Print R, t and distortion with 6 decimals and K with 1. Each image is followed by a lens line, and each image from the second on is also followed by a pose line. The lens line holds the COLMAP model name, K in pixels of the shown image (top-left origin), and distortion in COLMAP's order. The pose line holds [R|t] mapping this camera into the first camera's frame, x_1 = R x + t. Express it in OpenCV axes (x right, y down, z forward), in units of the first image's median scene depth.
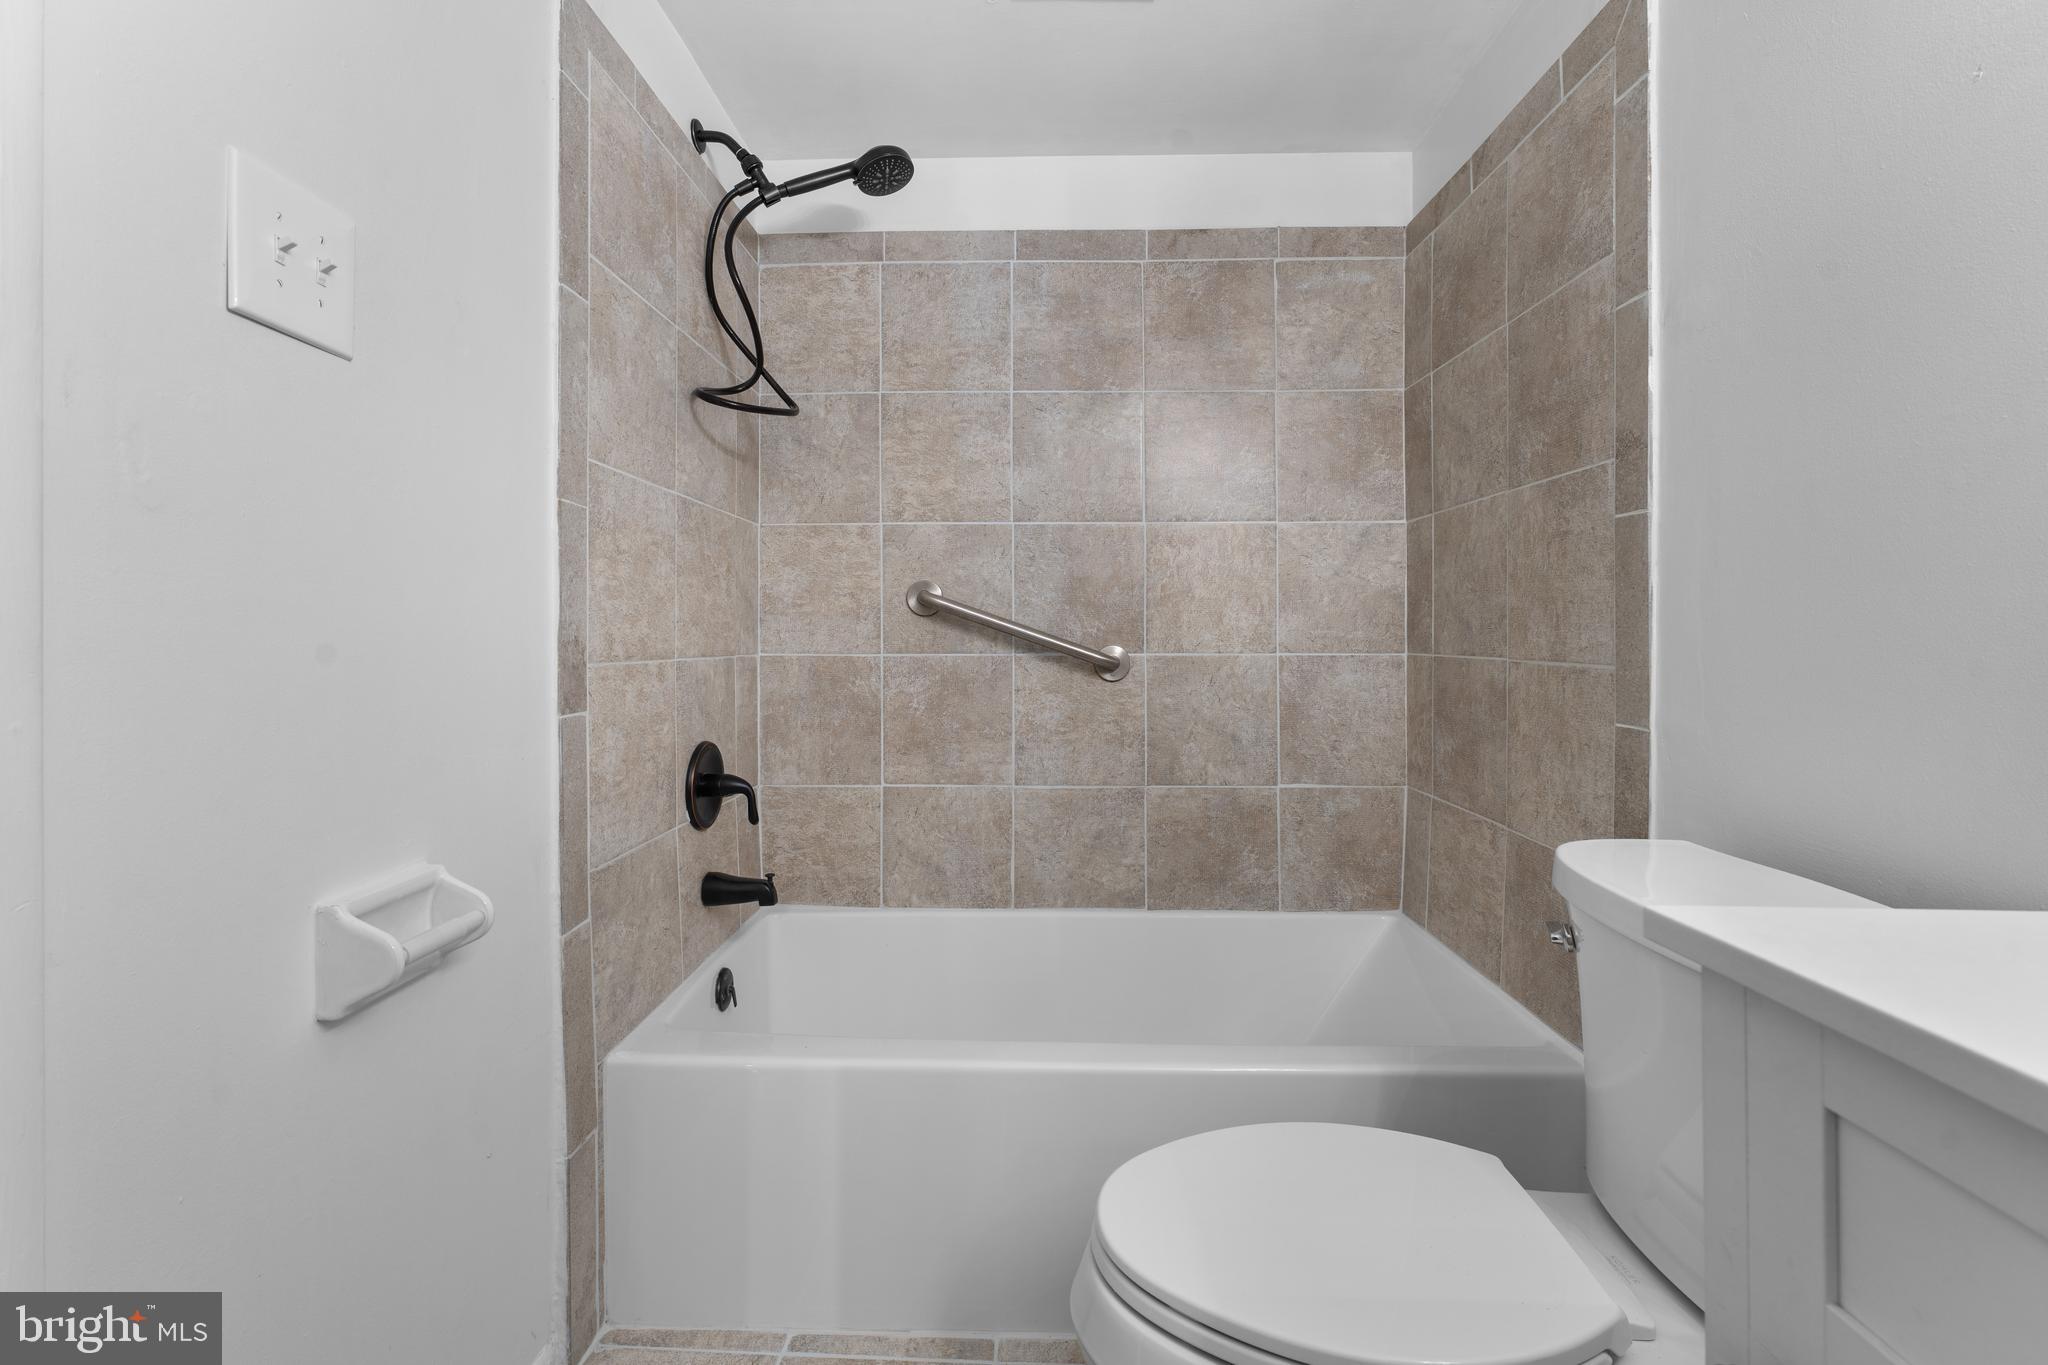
lens RADIAL K [[881.1, 0, 1017.1], [0, 881.1, 627.4], [0, 0, 1]] dist [-0.005009, 0.001039]
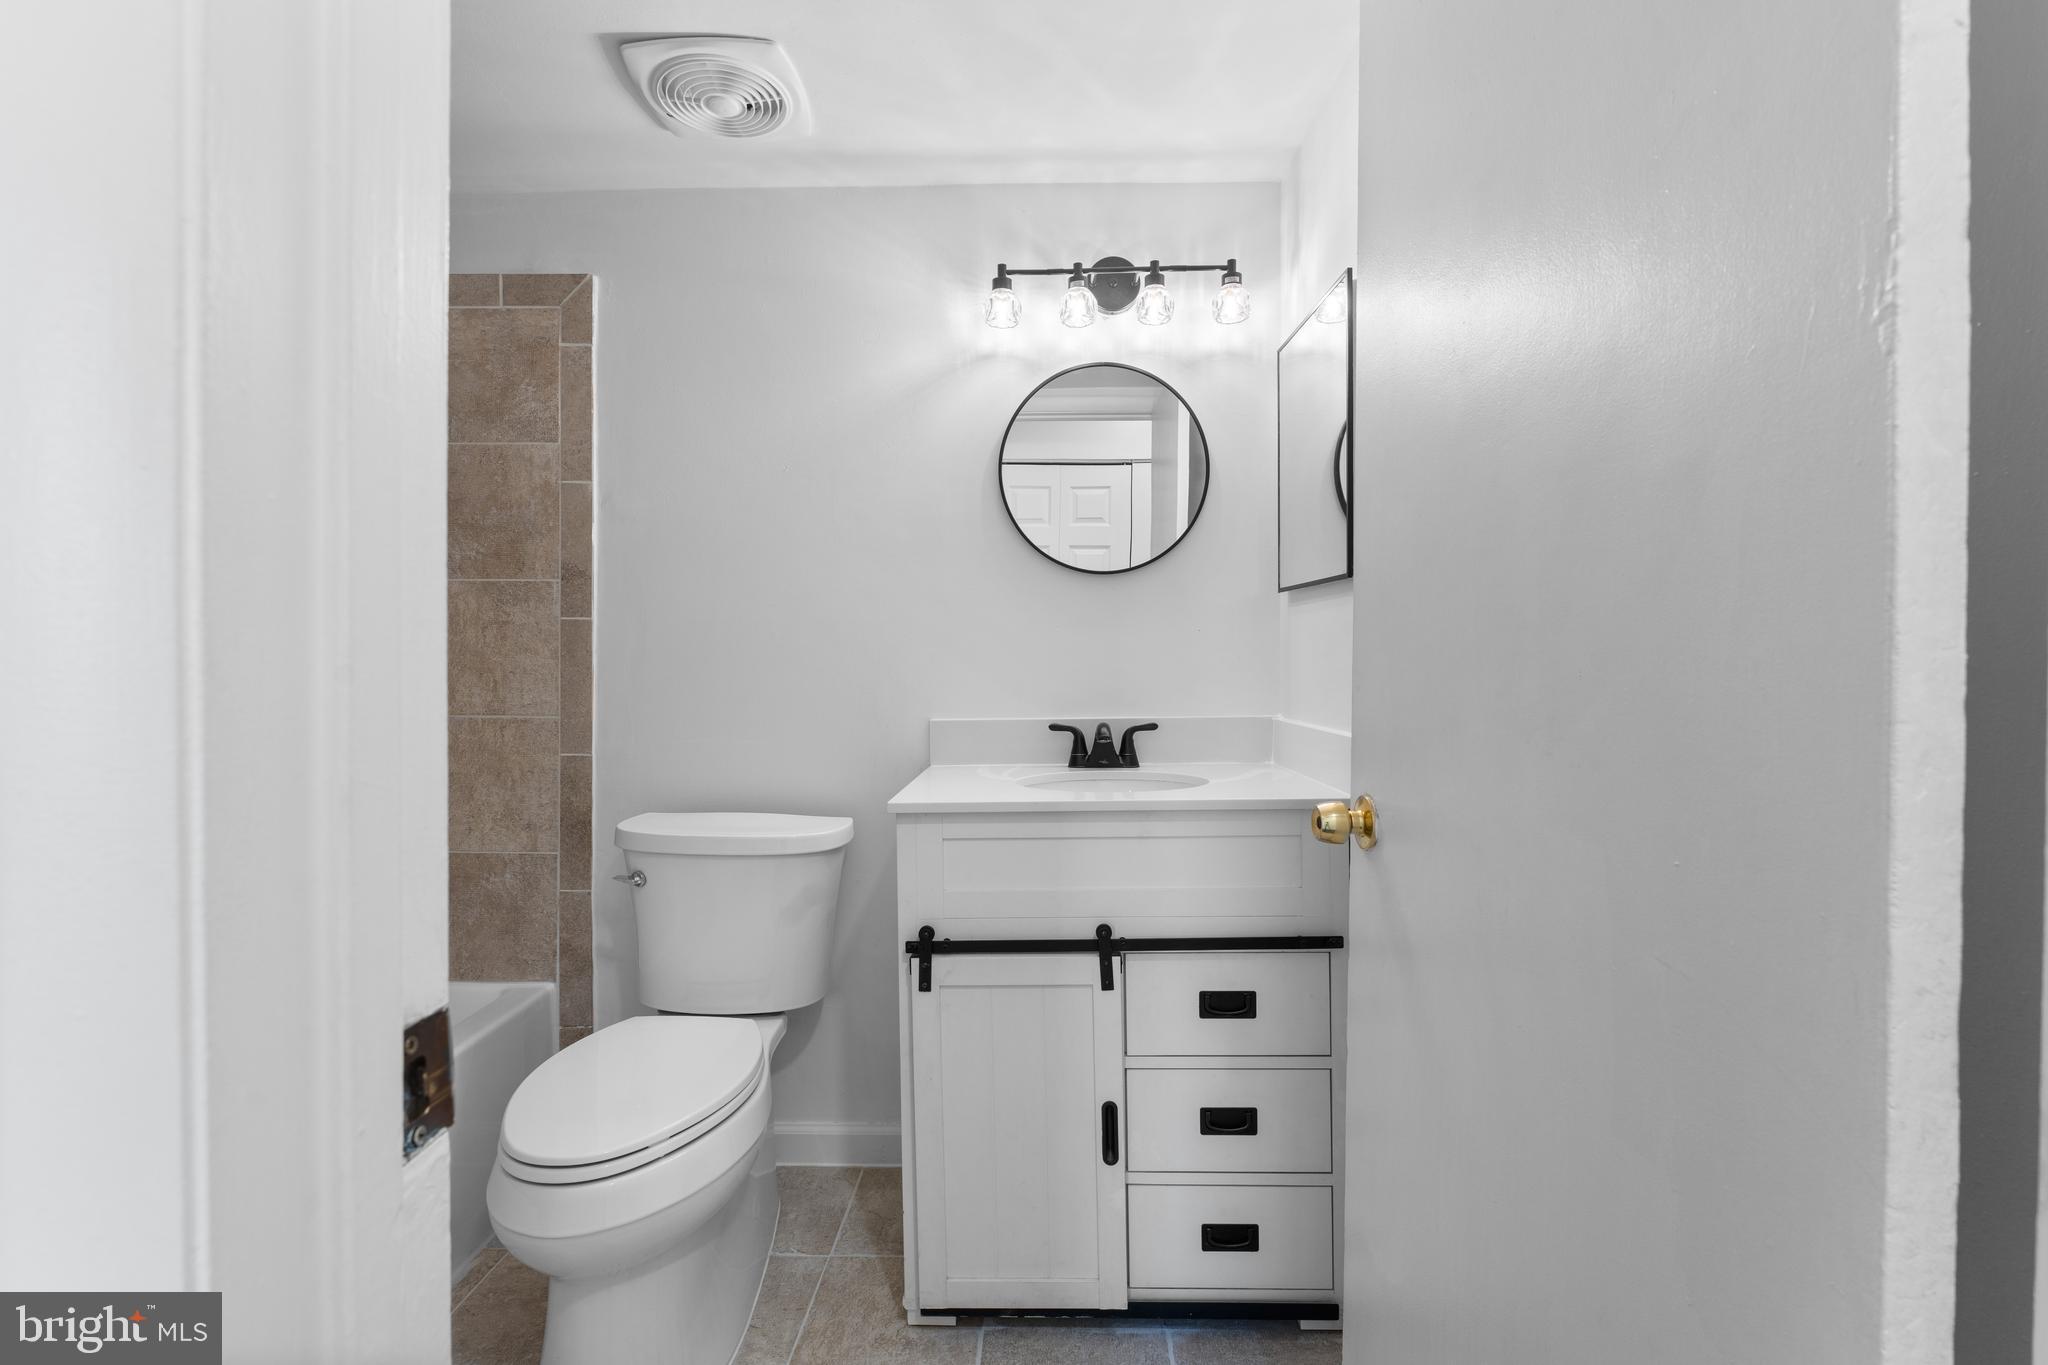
lens RADIAL K [[881.1, 0, 1023.3], [0, 881.1, 691.1], [0, 0, 1]] dist [-0.005009, 0.001039]
pose [[-0.008333, -0.001213, 0.999965, -0.814794], [-0.010745, 0.999942, 0.001124, -0.009512], [-0.999908, -0.010735, -0.008345, 0.200637]]
